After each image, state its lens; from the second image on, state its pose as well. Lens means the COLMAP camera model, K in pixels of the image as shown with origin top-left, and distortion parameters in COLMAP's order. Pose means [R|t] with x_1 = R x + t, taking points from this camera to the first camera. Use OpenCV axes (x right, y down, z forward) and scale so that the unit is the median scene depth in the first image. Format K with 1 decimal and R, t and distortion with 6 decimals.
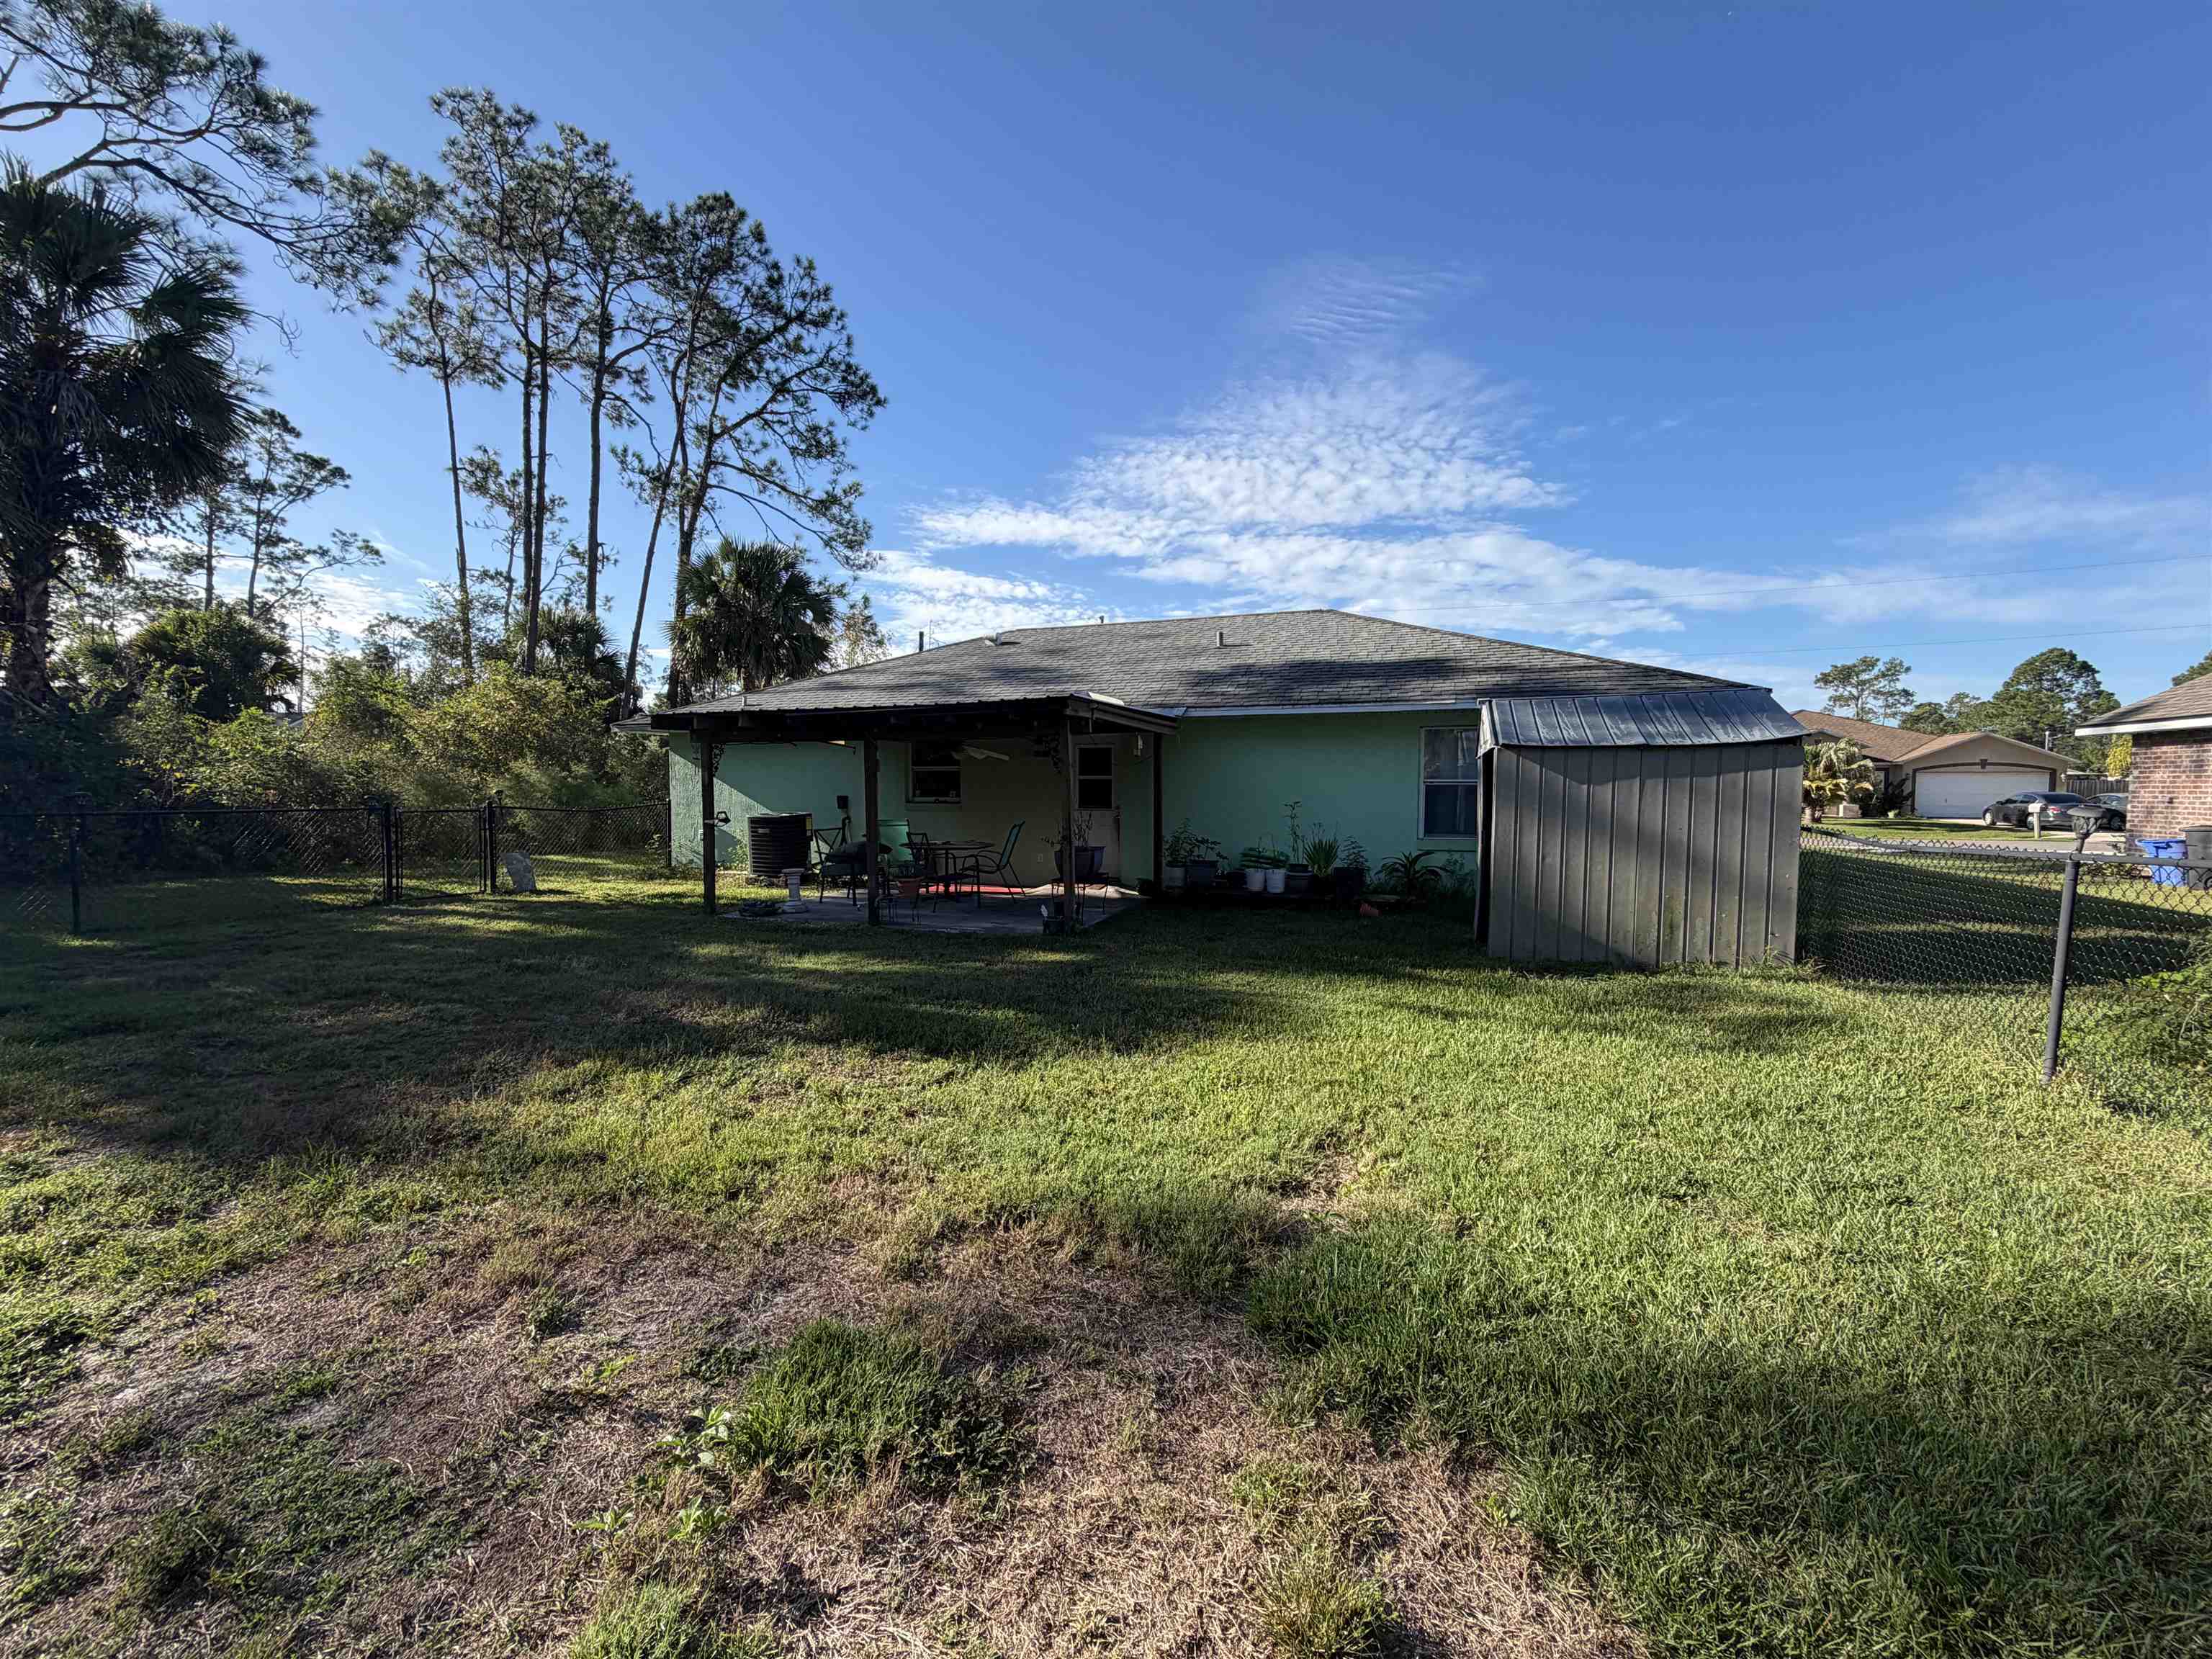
lens RADIAL K [[887.7, 0, 1111.2], [0, 887.7, 783.0], [0, 0, 1]] dist [0.002025, -0.006985]
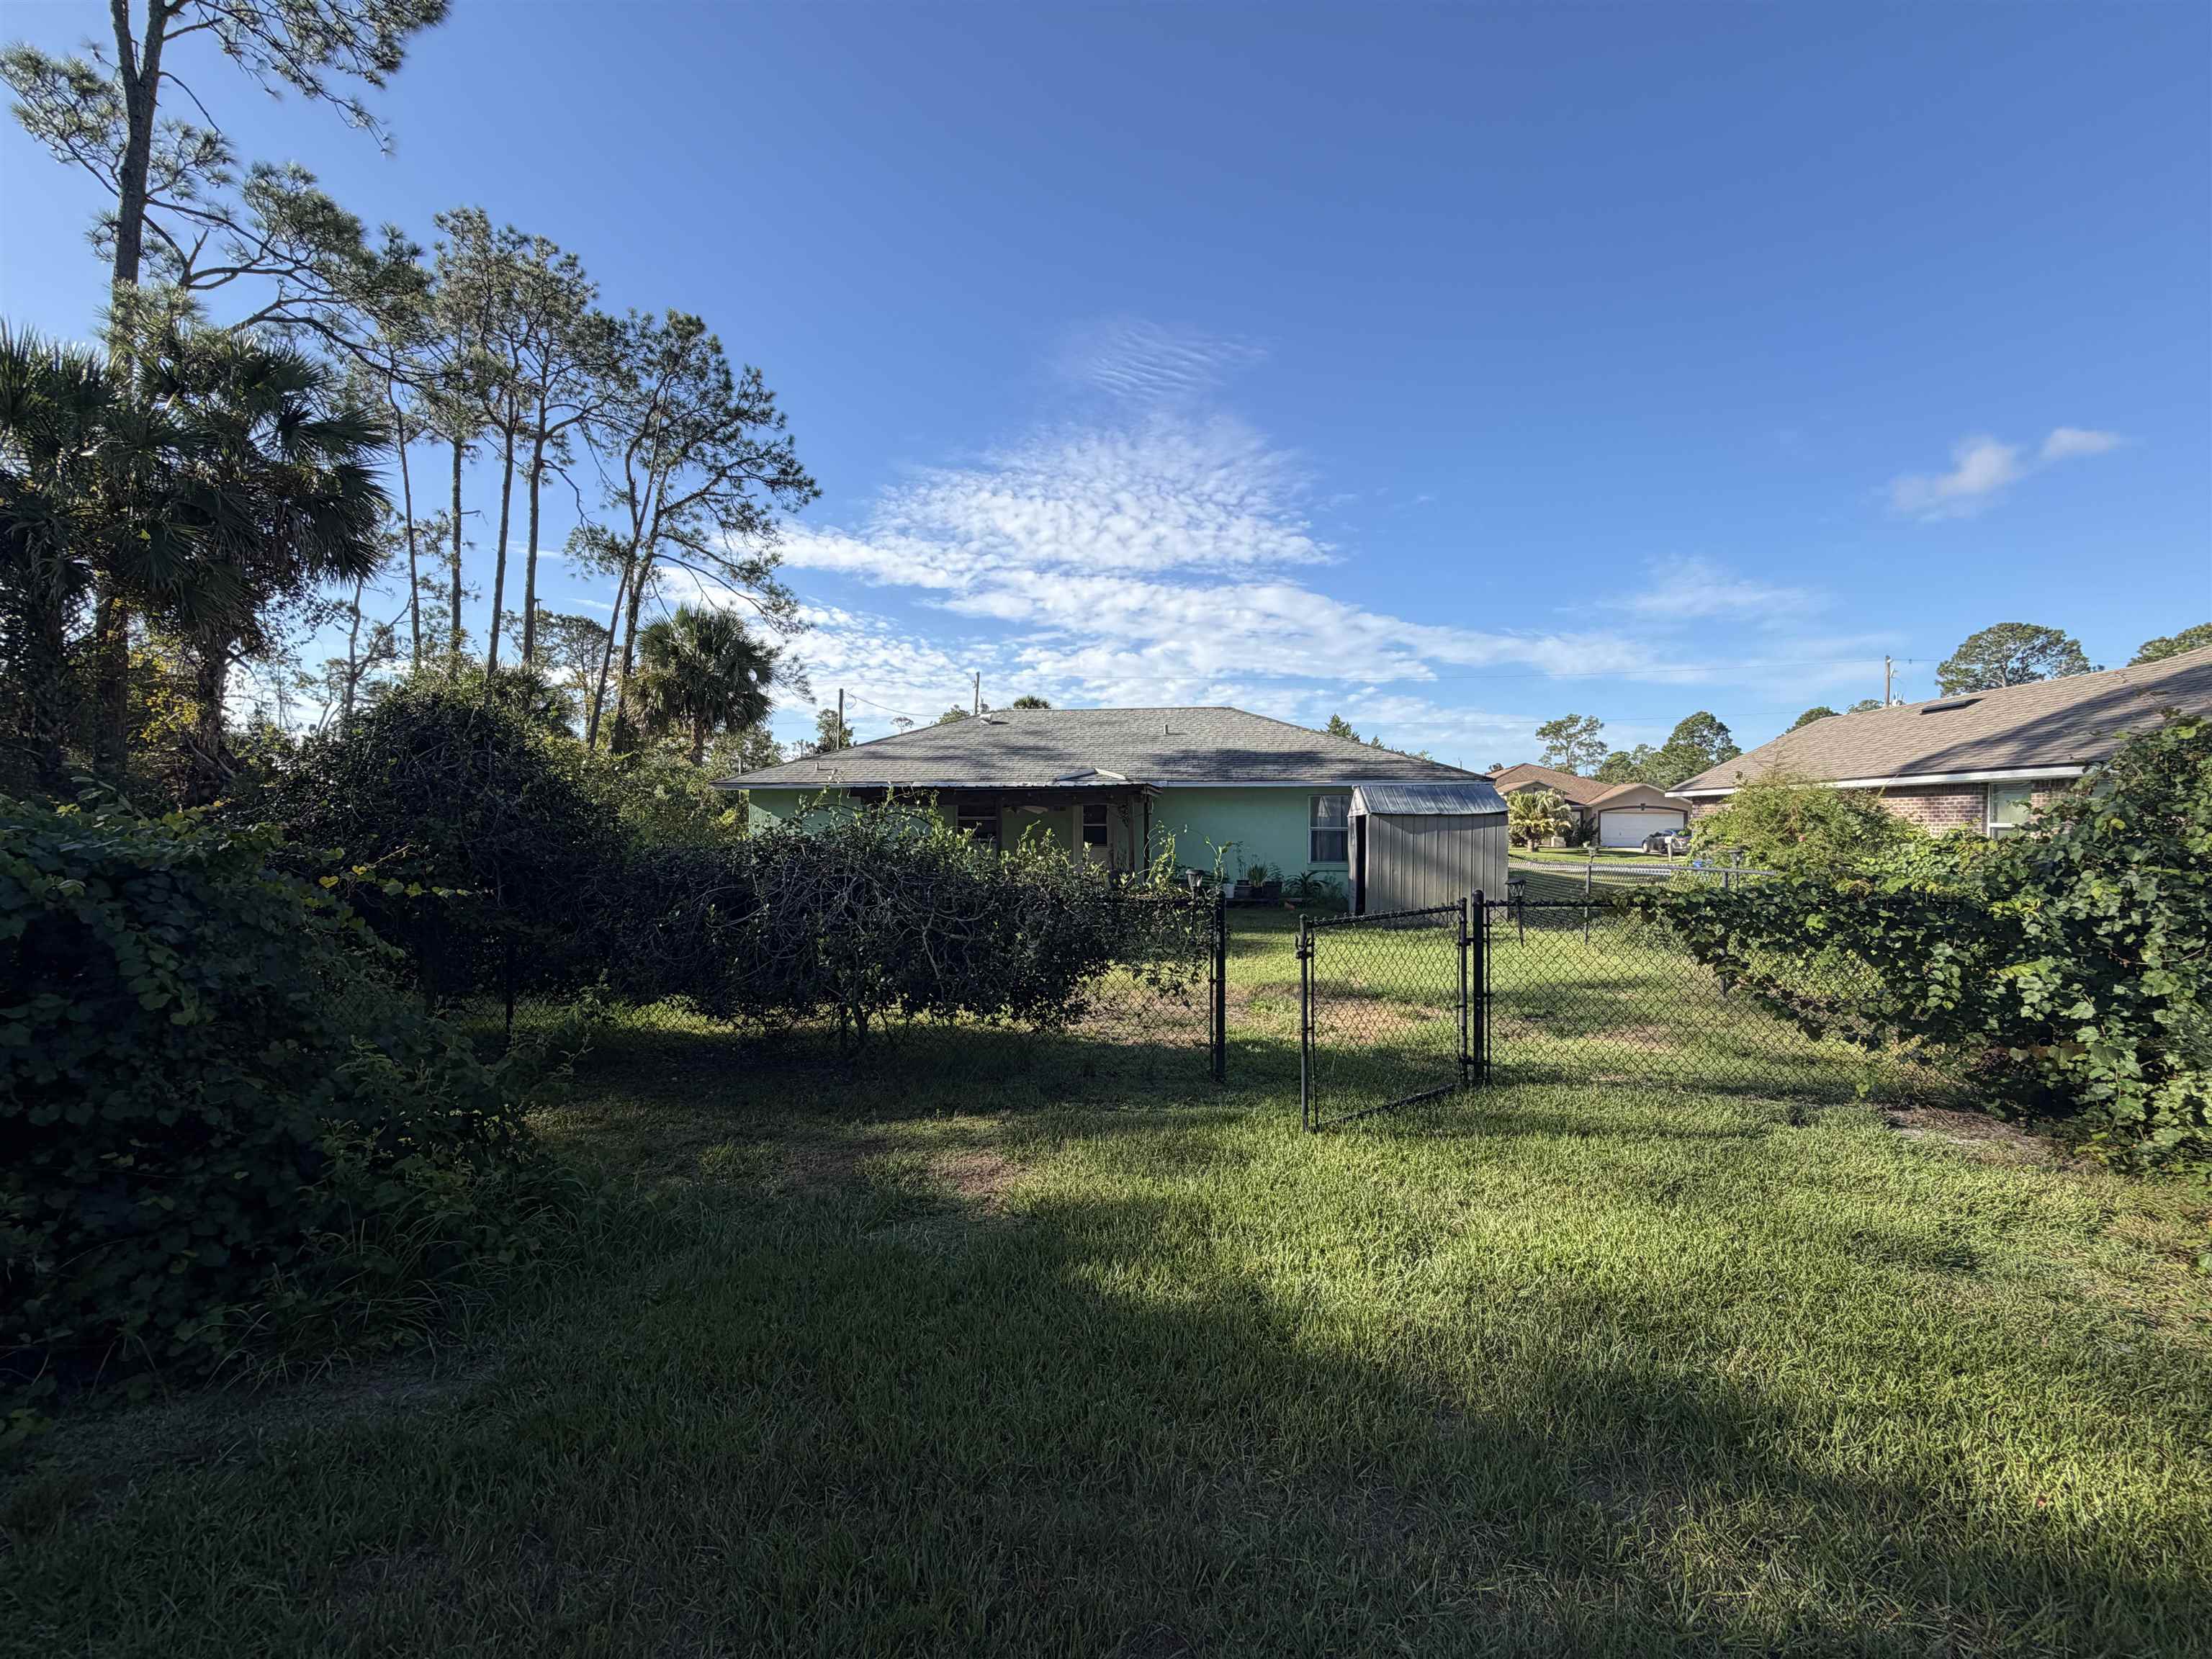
lens RADIAL K [[892.9, 0, 1104.4], [0, 892.9, 782.8], [0, 0, 1]] dist [-0.040362, 0.000182]
pose [[0.977361, 0.010019, 0.211340, -0.119428], [-0.002018, 0.999274, -0.038037, -0.007670], [-0.211568, 0.036749, 0.976672, -0.172609]]
